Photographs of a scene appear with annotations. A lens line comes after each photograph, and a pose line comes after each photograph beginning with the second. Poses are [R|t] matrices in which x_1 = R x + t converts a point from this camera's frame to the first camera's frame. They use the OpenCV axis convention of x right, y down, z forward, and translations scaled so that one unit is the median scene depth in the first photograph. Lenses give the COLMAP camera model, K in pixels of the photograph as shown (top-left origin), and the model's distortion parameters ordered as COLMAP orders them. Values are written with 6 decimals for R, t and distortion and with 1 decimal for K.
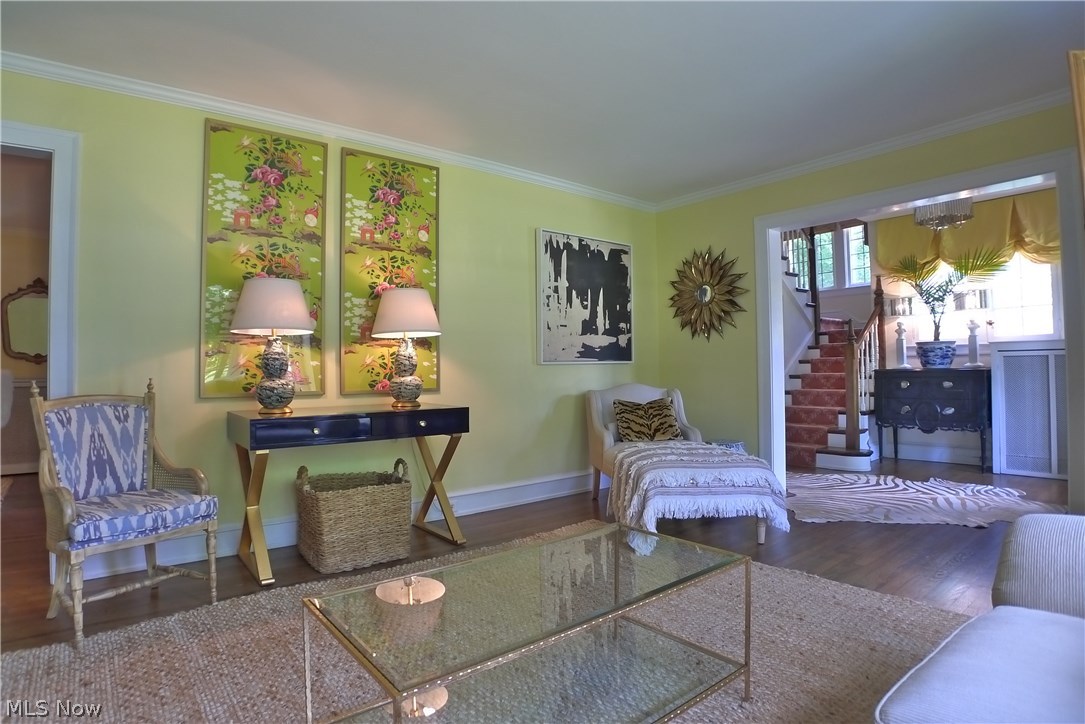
lens RADIAL K [[576.0, 0, 535.4], [0, 576.0, 357.9], [0, 0, 1]] dist [-0.107733, 0.030172]
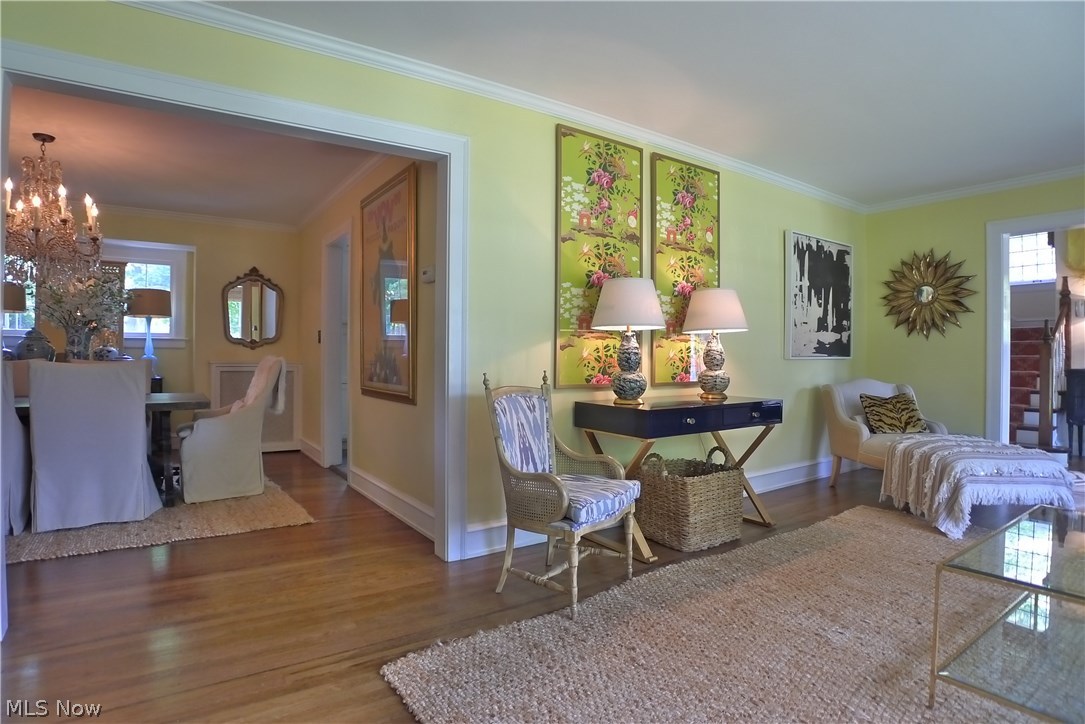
lens RADIAL K [[576.0, 0, 535.4], [0, 576.0, 357.9], [0, 0, 1]] dist [-0.107733, 0.030172]
pose [[0.997208, 0.017678, -0.072555, -0.469999], [-0.016040, 0.999604, 0.023099, -0.009648], [0.072935, -0.021871, 0.997097, -0.084128]]
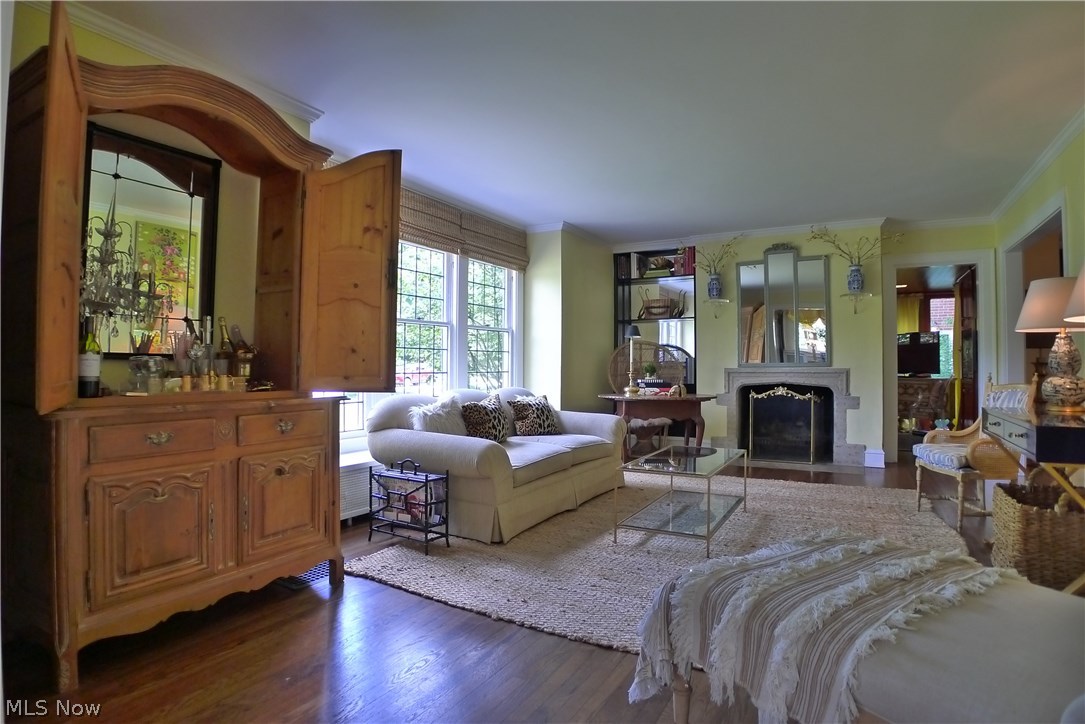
lens RADIAL K [[576.0, 0, 535.4], [0, 576.0, 357.9], [0, 0, 1]] dist [-0.107733, 0.030172]
pose [[-0.928827, 0.010121, -0.370375, 0.631980], [0.021835, 0.999385, -0.027449, 0.007458], [0.369869, -0.033583, -0.928477, 1.273950]]
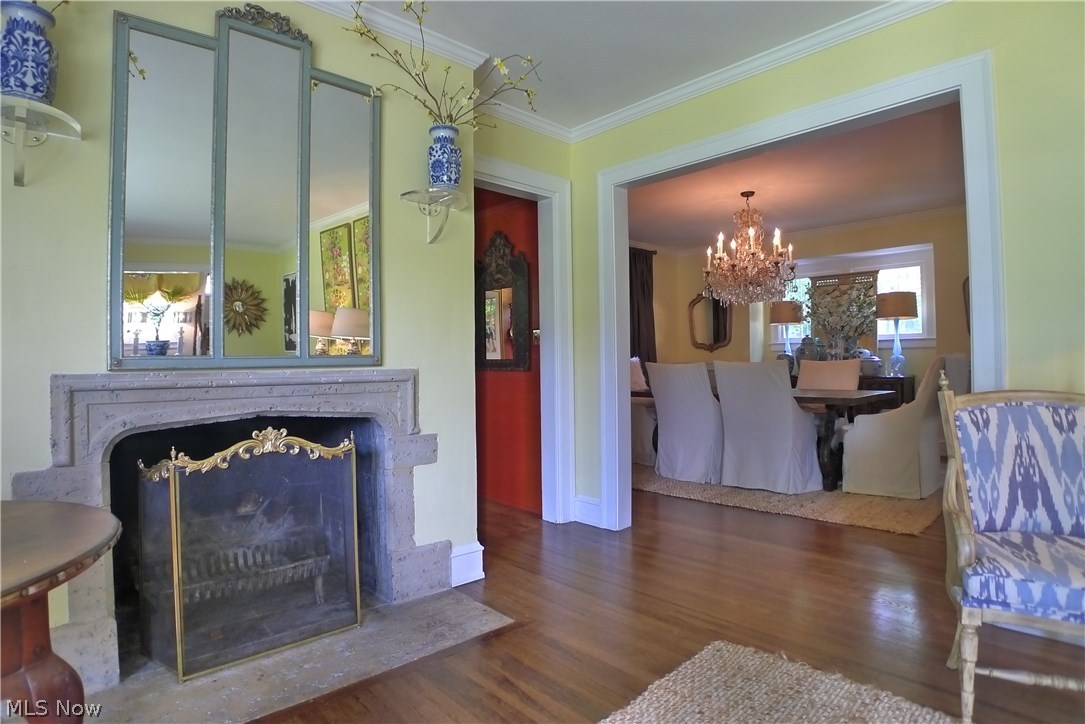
lens RADIAL K [[576.0, 0, 535.4], [0, 576.0, 357.9], [0, 0, 1]] dist [-0.107733, 0.030172]
pose [[0.073064, 0.003674, -0.997320, -0.098894], [0.032639, 0.999449, 0.006073, -0.000562], [0.996793, -0.032995, 0.072904, 0.203450]]
